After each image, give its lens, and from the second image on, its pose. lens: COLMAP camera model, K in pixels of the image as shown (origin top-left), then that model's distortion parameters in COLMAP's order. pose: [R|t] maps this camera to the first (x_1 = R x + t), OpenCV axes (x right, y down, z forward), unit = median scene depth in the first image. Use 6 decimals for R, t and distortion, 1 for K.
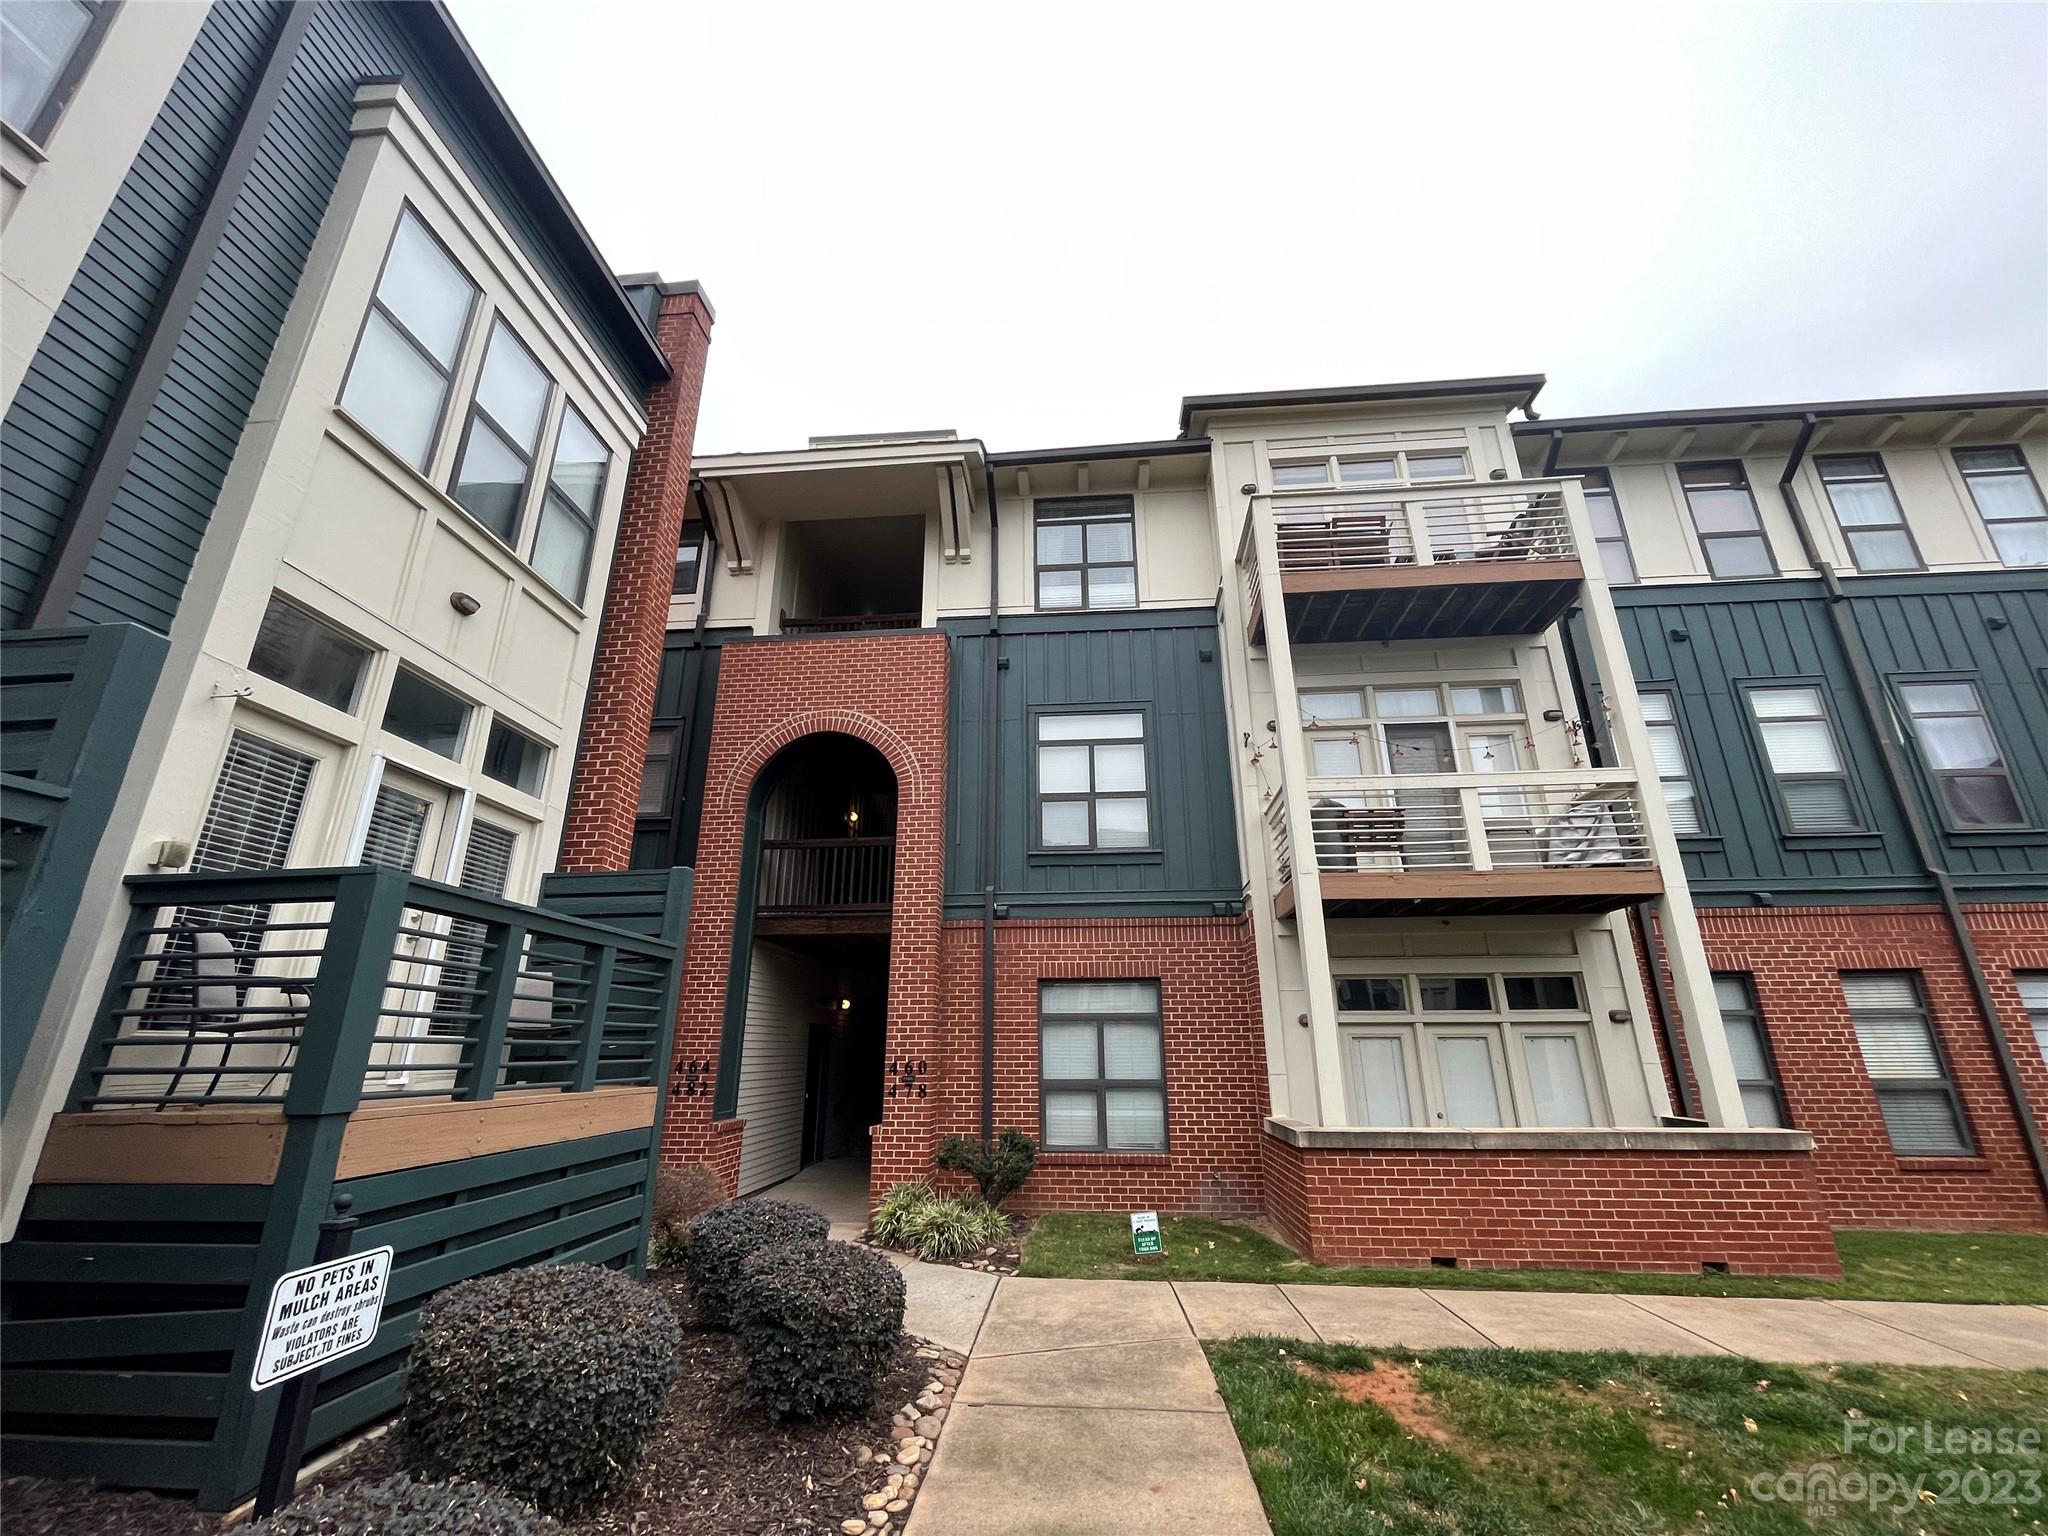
lens RADIAL K [[821.3, 0, 1024.5], [0, 821.3, 779.6], [0, 0, 1]] dist [-0.003326, 0.000599]
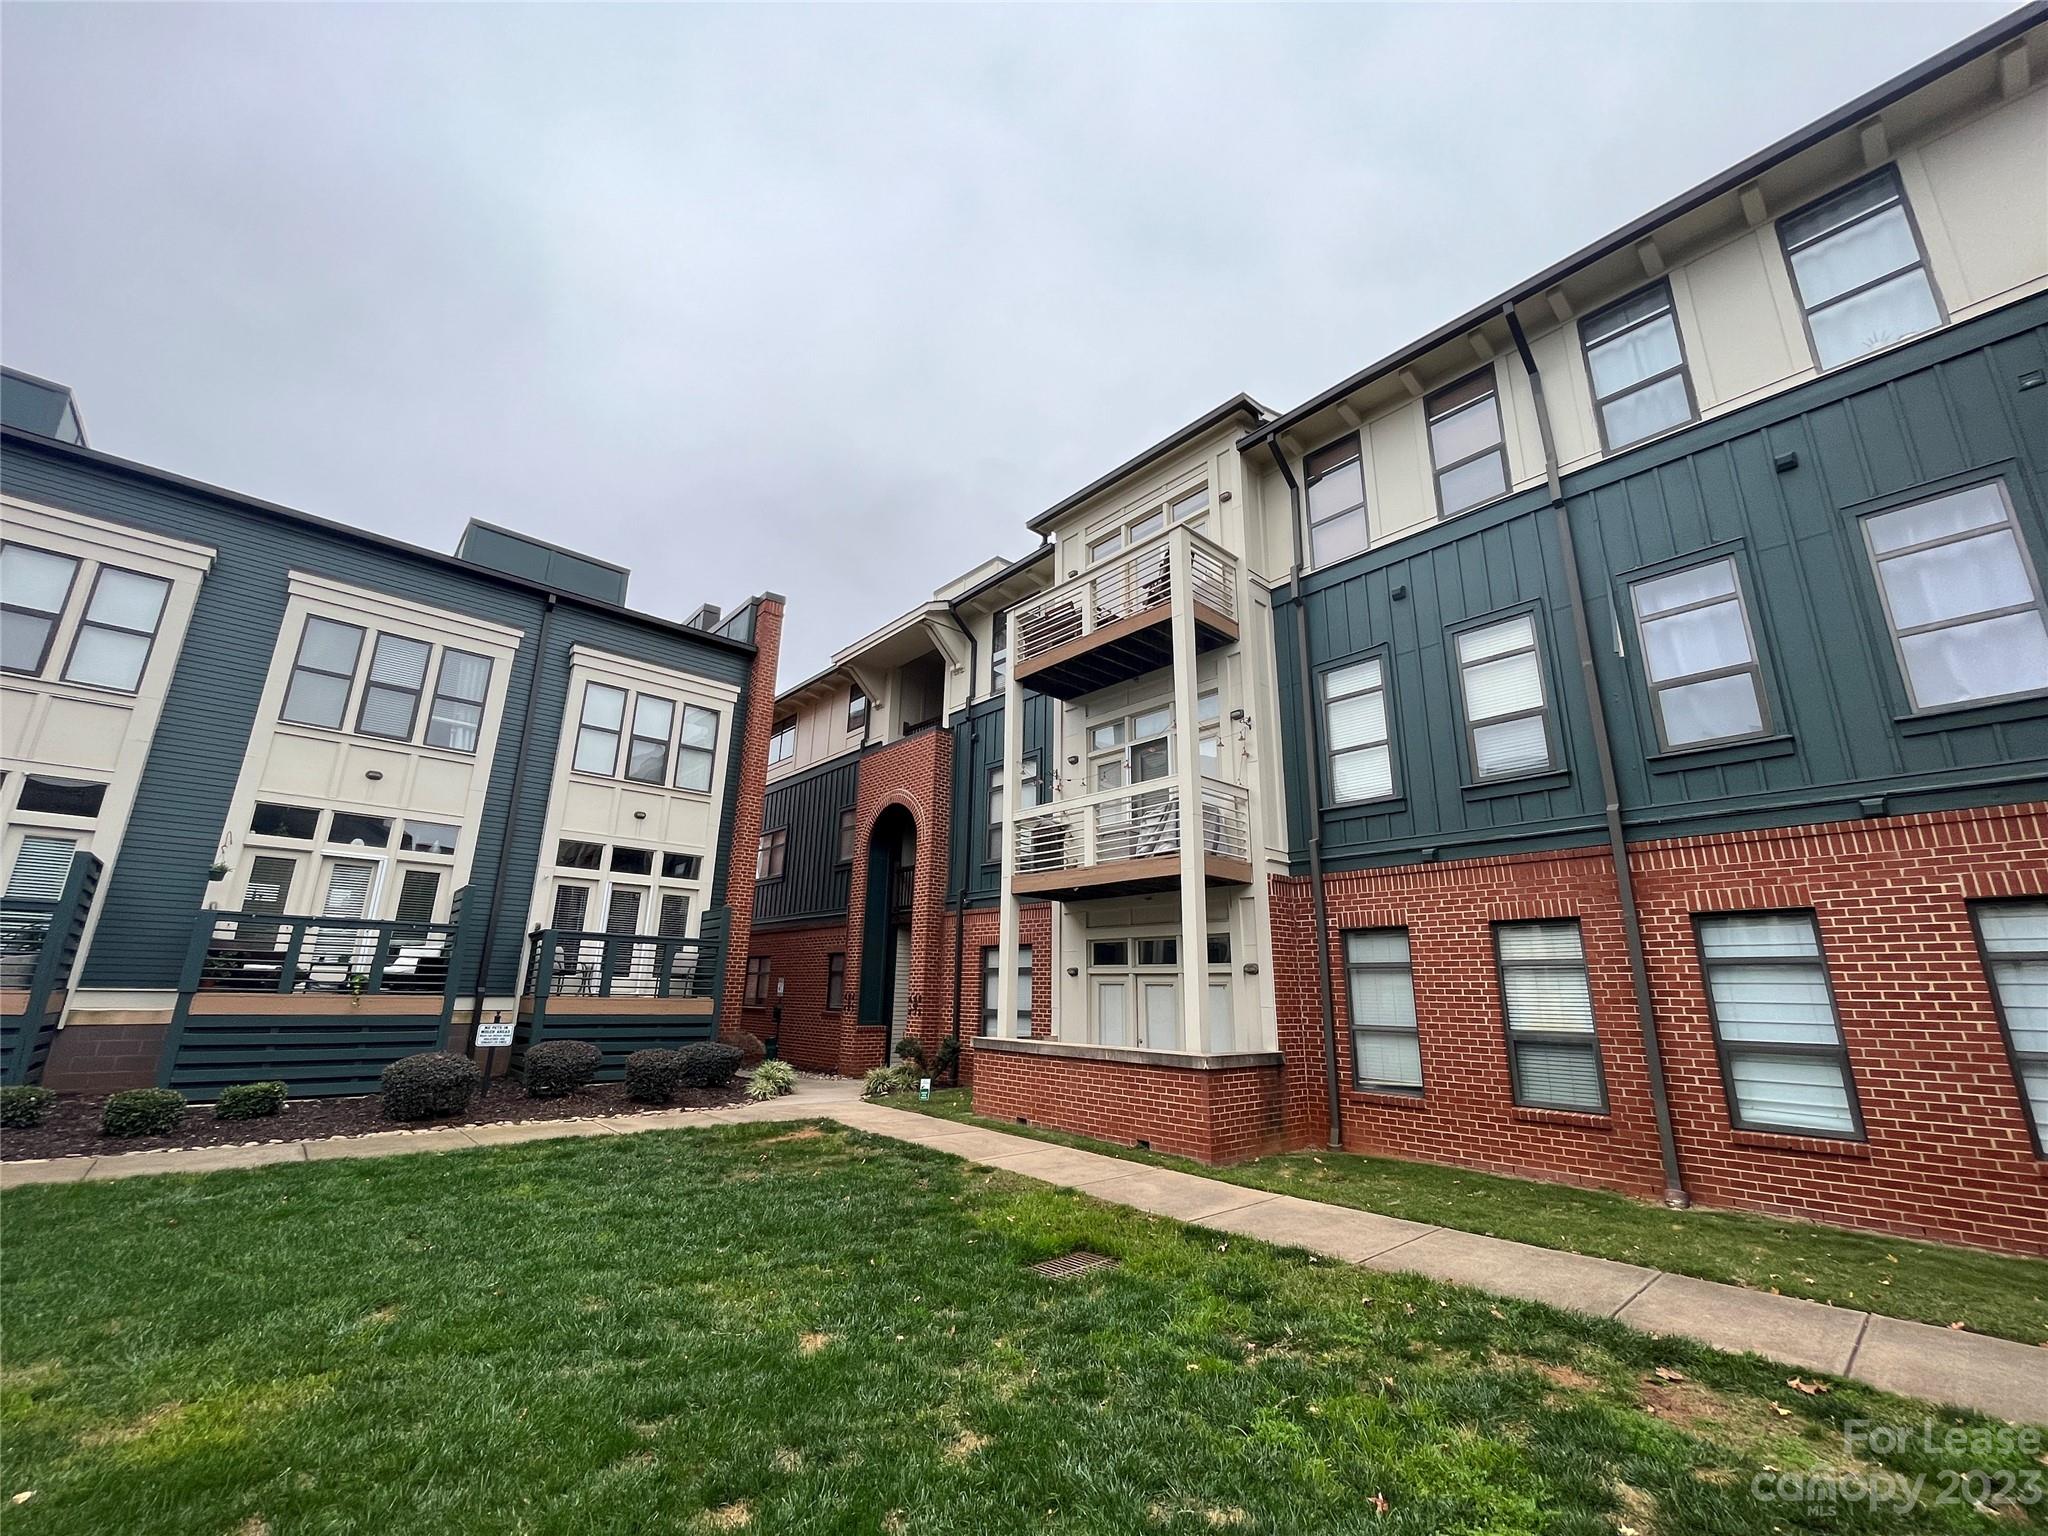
lens RADIAL K [[821.3, 0, 1016.5], [0, 821.3, 769.9], [0, 0, 1]] dist [-0.003326, 0.000599]
pose [[0.724813, -0.163959, -0.669152, 1.270196], [0.197429, 0.979965, -0.026265, -0.033925], [0.660052, -0.113072, 0.742661, -0.093552]]
